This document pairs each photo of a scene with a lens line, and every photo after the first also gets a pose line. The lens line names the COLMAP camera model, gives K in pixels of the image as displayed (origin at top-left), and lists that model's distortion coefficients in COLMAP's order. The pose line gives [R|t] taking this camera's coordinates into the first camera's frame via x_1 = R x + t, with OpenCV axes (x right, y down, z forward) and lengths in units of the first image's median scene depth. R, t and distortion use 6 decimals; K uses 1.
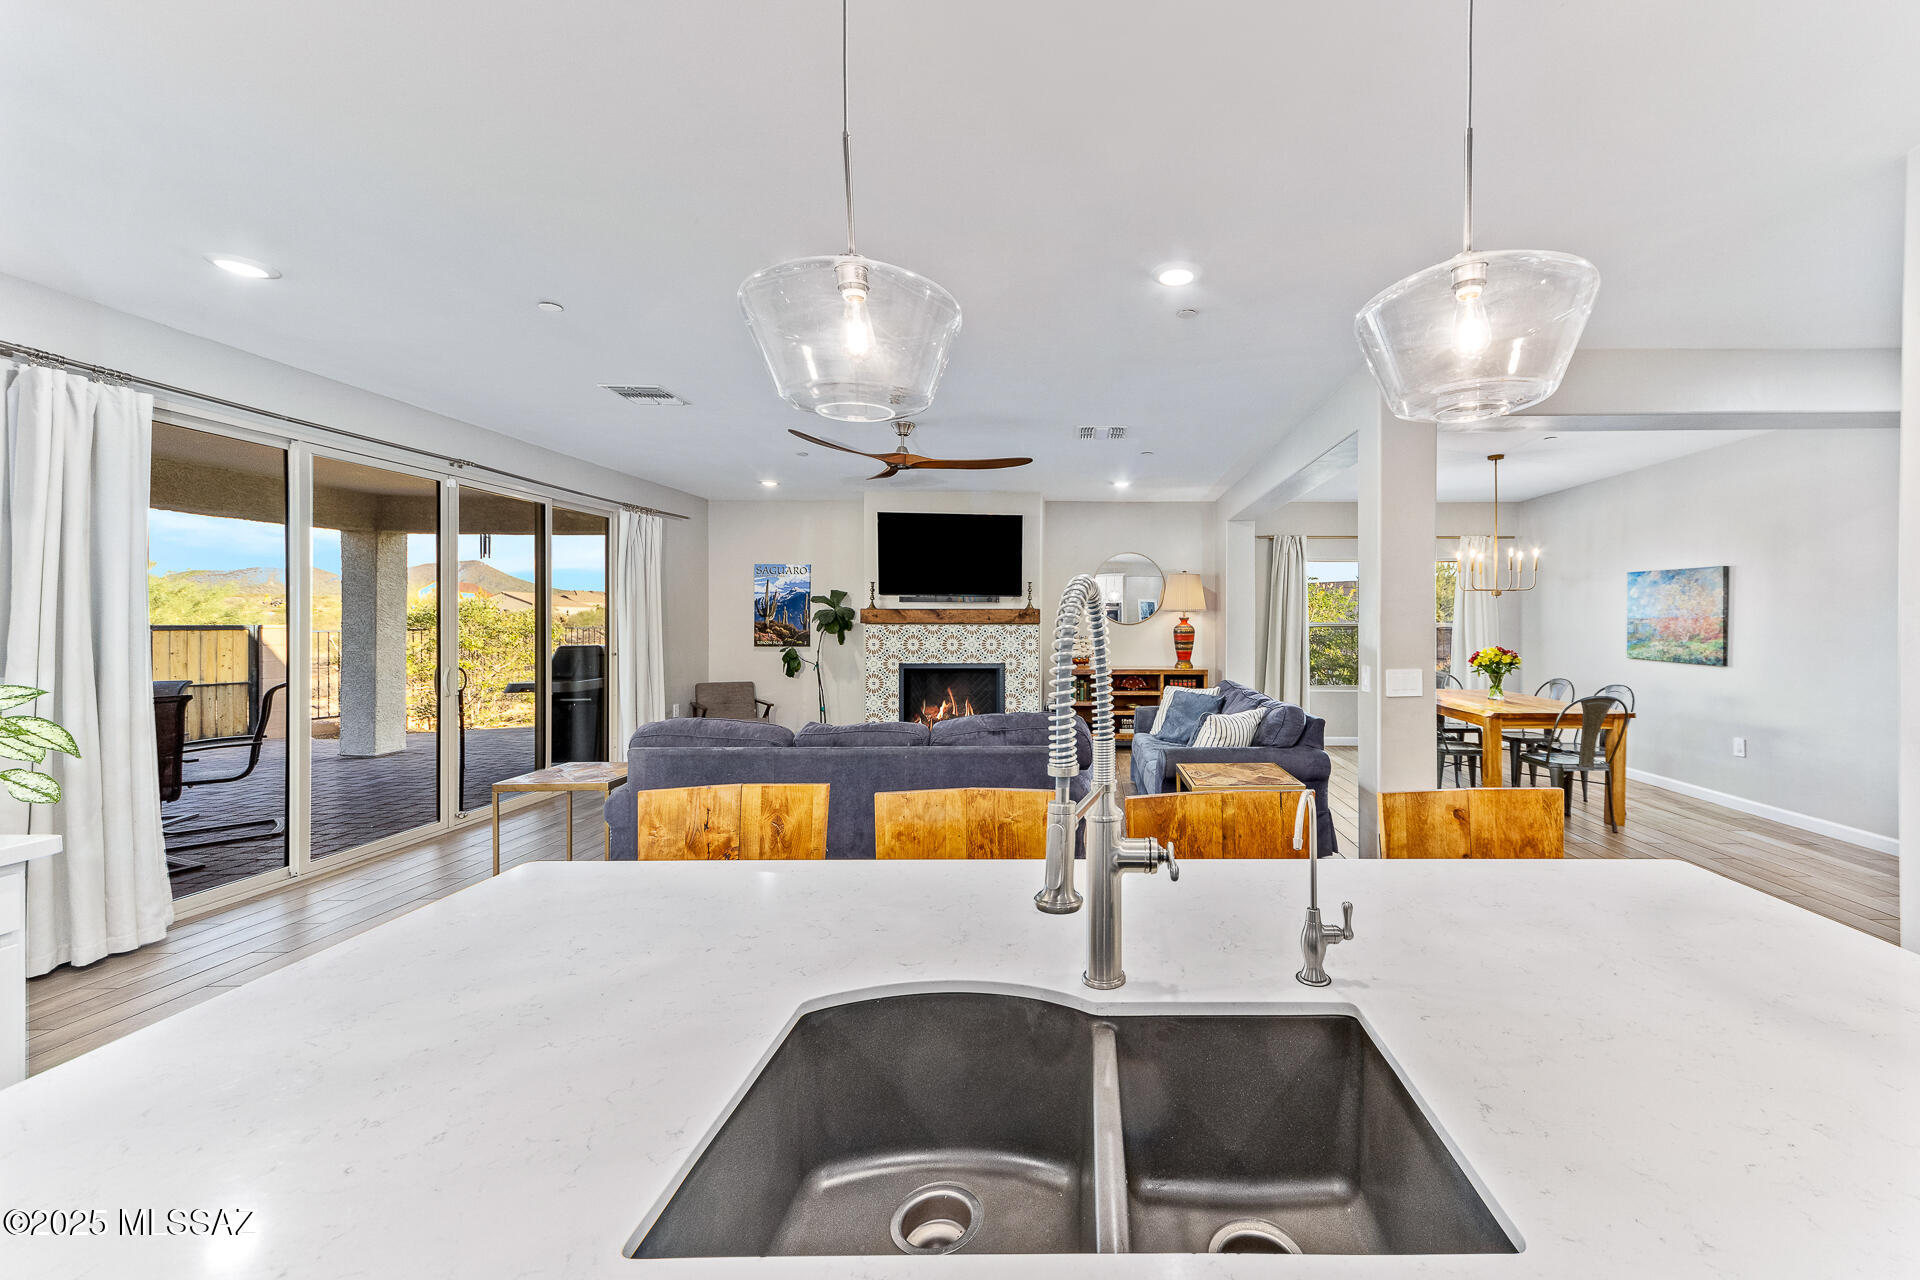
lens RADIAL K [[750.5, 0, 1090.0], [0, 750.5, 623.0], [0, 0, 1]] dist [0.016944, 0.000247]
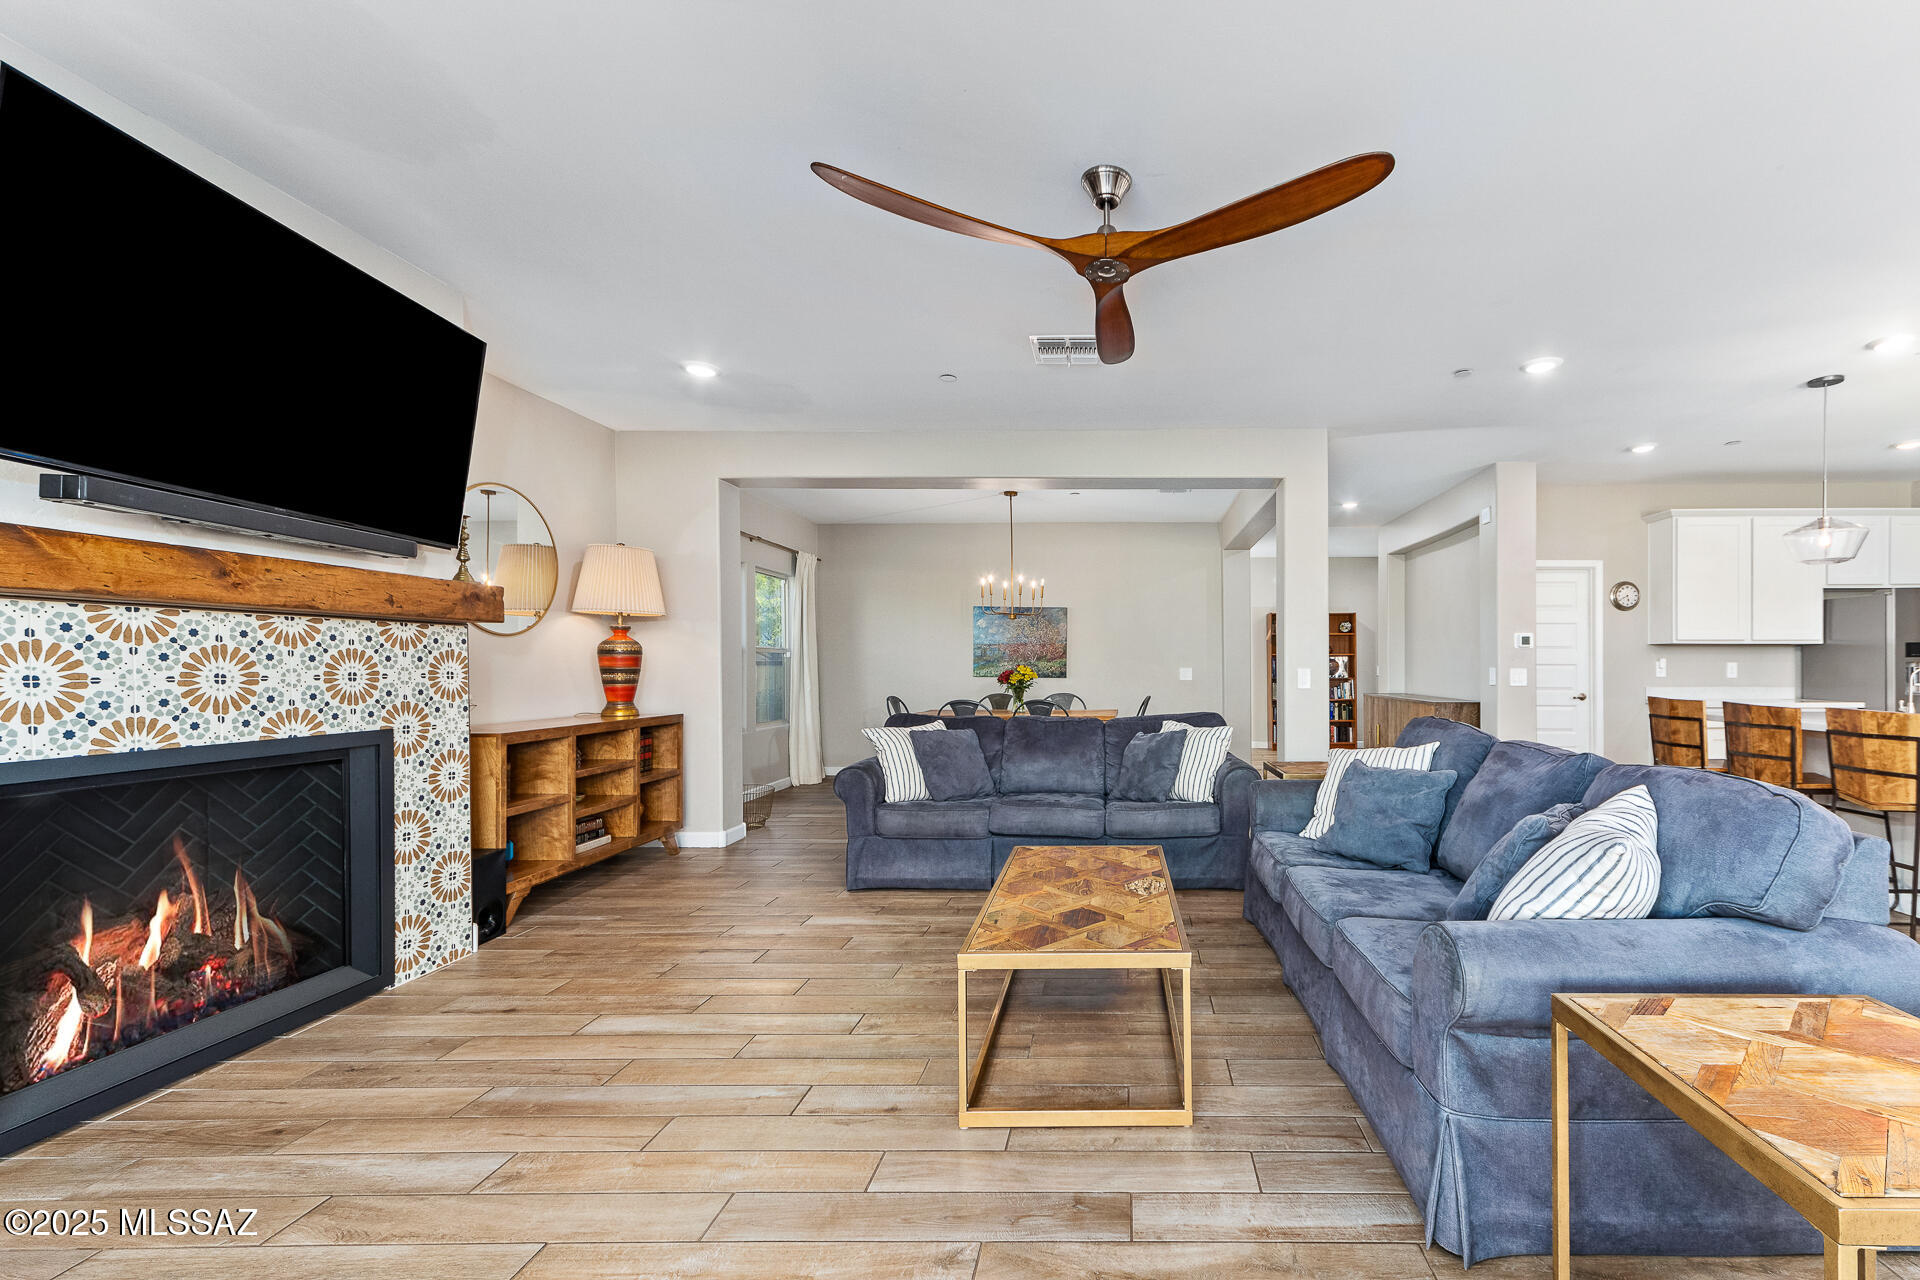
lens RADIAL K [[797.5, 0, 1120.5], [0, 797.5, 667.6], [0, 0, 1]] dist [0.013232, -0.000069]
pose [[0.011393, -0.003173, 0.999930, -0.578860], [0.004583, 0.999985, 0.003121, 0.029086], [-0.999925, 0.004548, 0.011407, 0.762166]]
